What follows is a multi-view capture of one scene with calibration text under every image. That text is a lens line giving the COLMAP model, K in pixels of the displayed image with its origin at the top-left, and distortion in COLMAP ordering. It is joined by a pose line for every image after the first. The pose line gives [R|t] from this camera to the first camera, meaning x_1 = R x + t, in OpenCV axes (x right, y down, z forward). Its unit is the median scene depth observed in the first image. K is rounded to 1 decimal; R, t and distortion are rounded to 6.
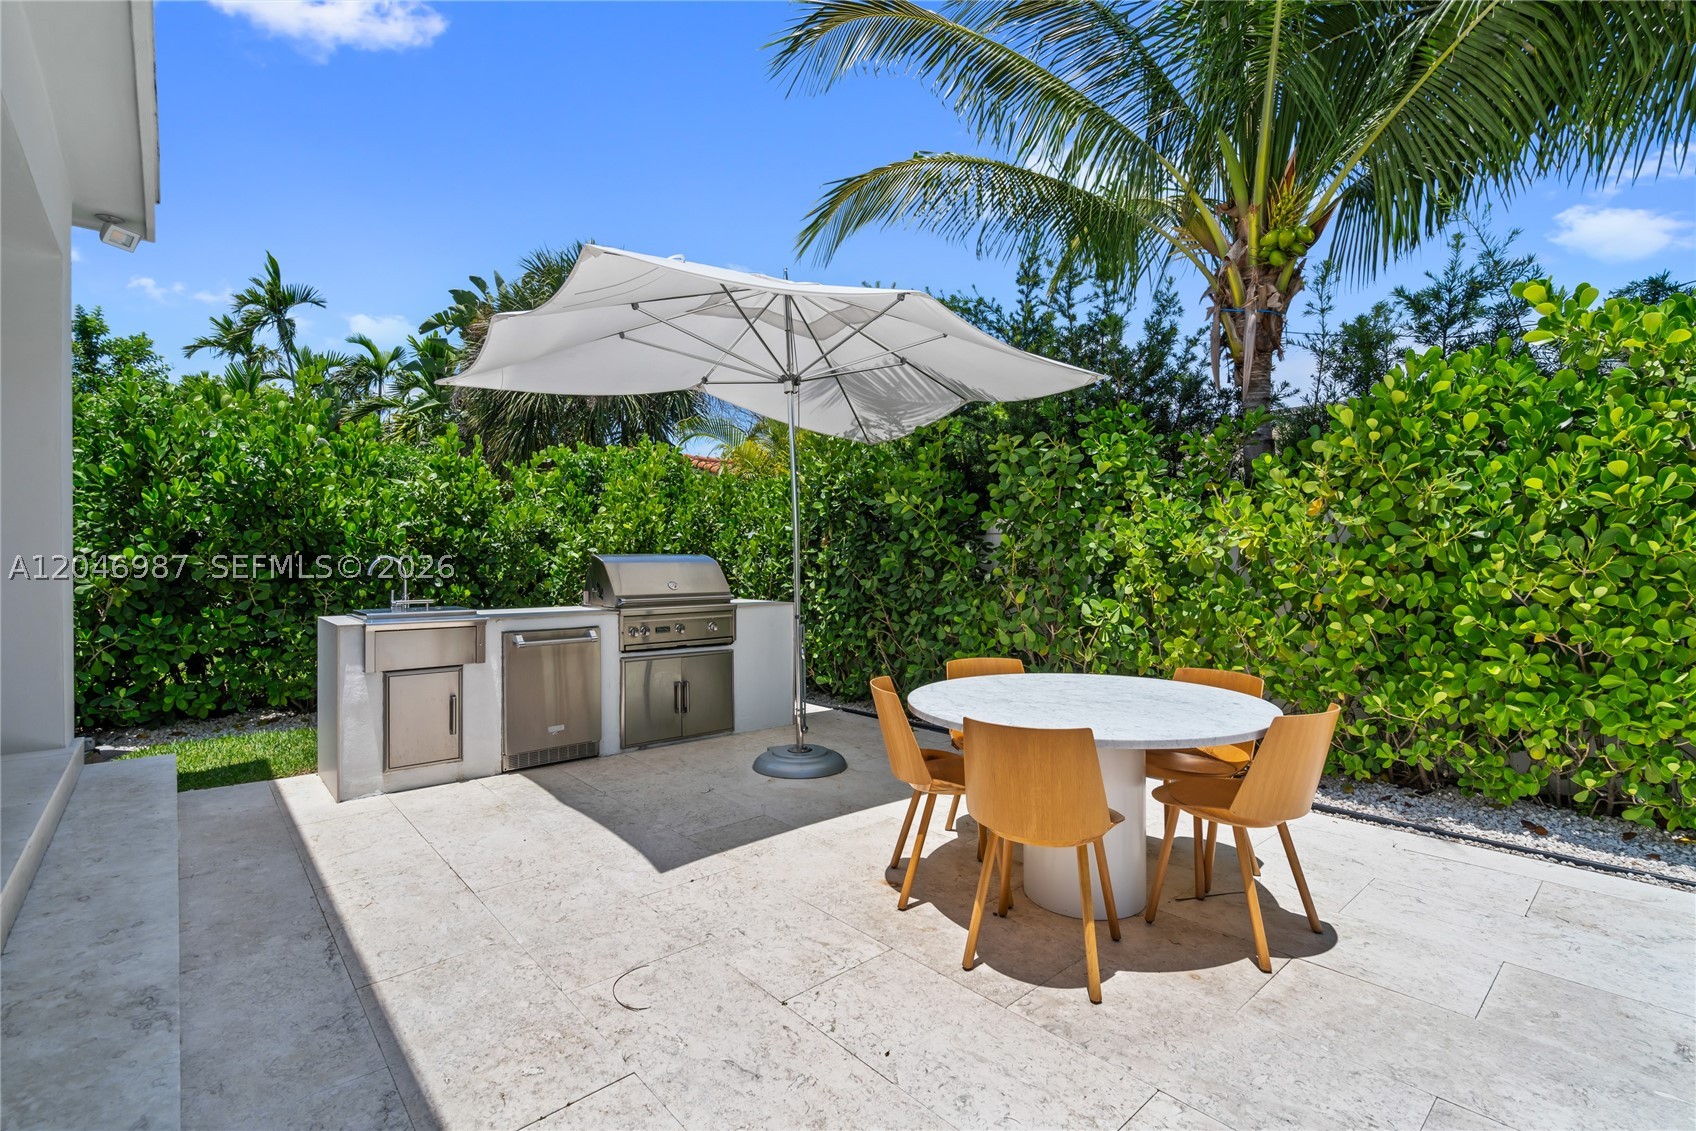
lens RADIAL K [[778.8, 0, 848.4], [0, 778.8, 560.2], [0, 0, 1]] dist [-0.008486, 0.005135]
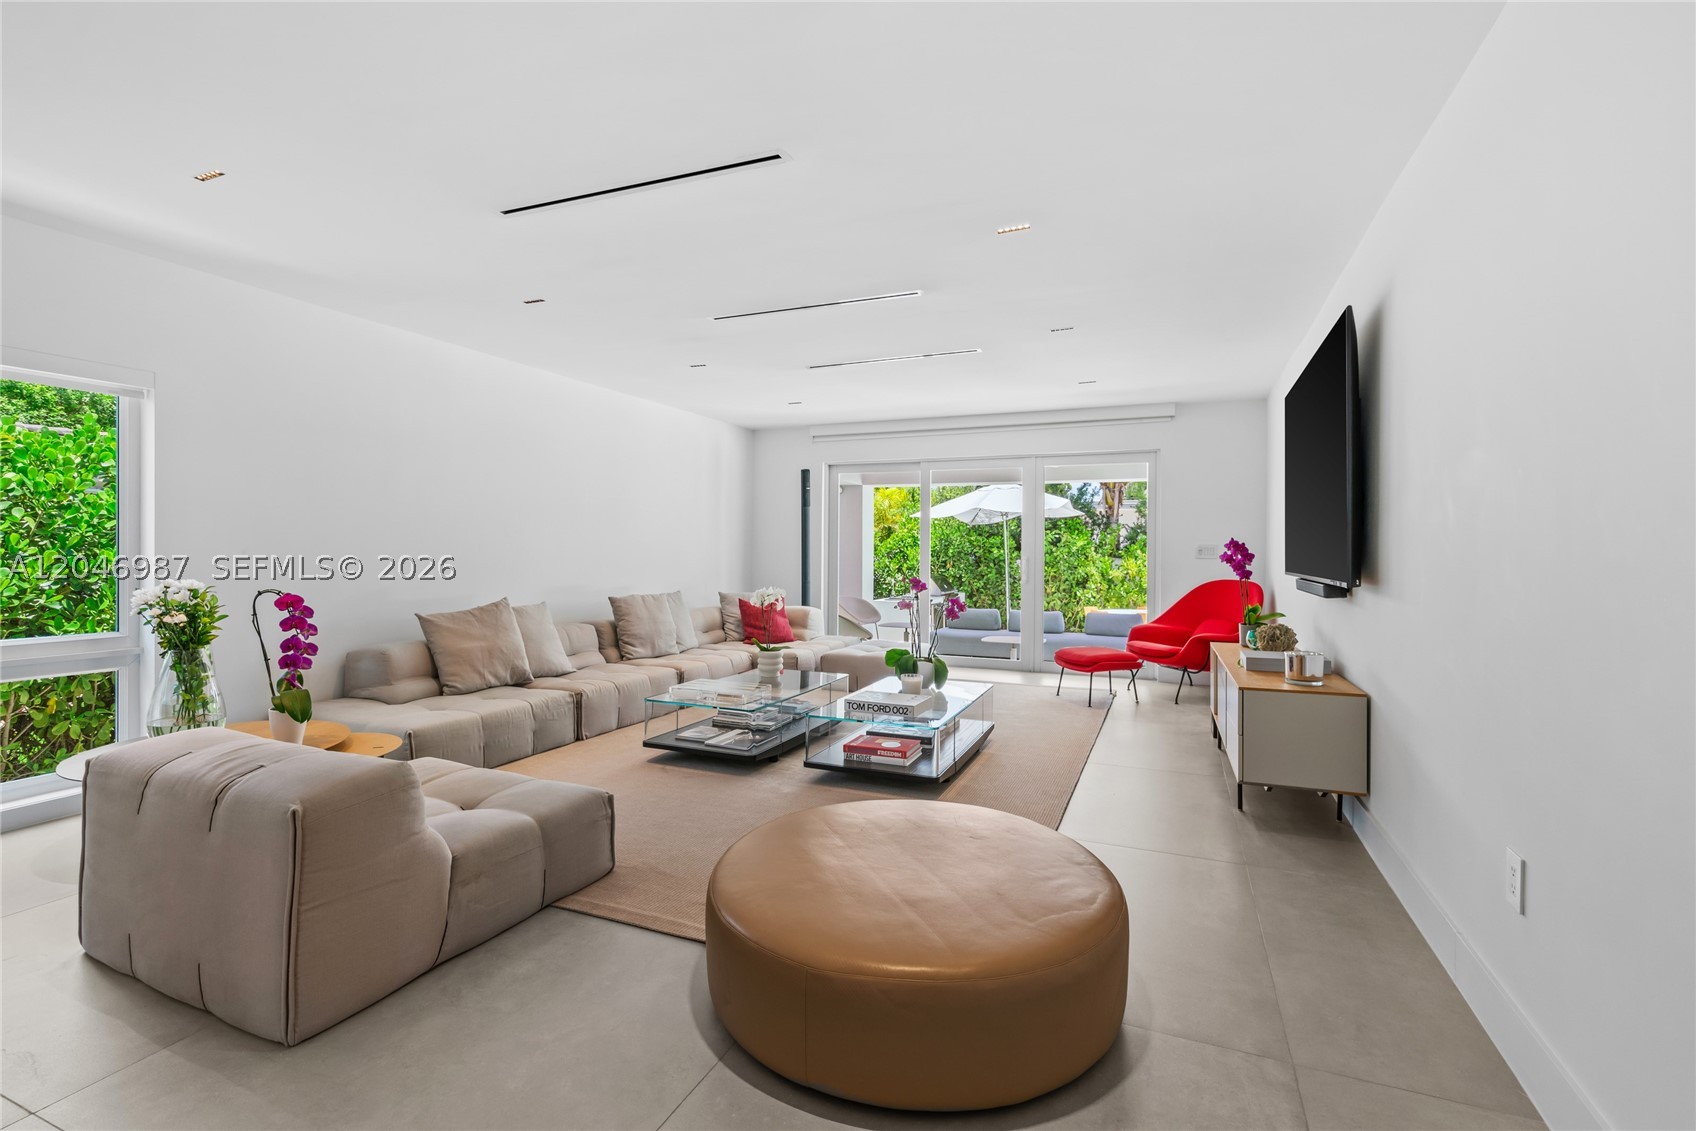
lens RADIAL K [[778.8, 0, 849.6], [0, 778.8, 560.8], [0, 0, 1]] dist [-0.008486, 0.005135]
pose [[0.899731, 0.012879, 0.436255, -1.773476], [-0.015368, 0.999880, 0.002178, -0.053667], [-0.436174, -0.008664, 0.899821, -1.279082]]
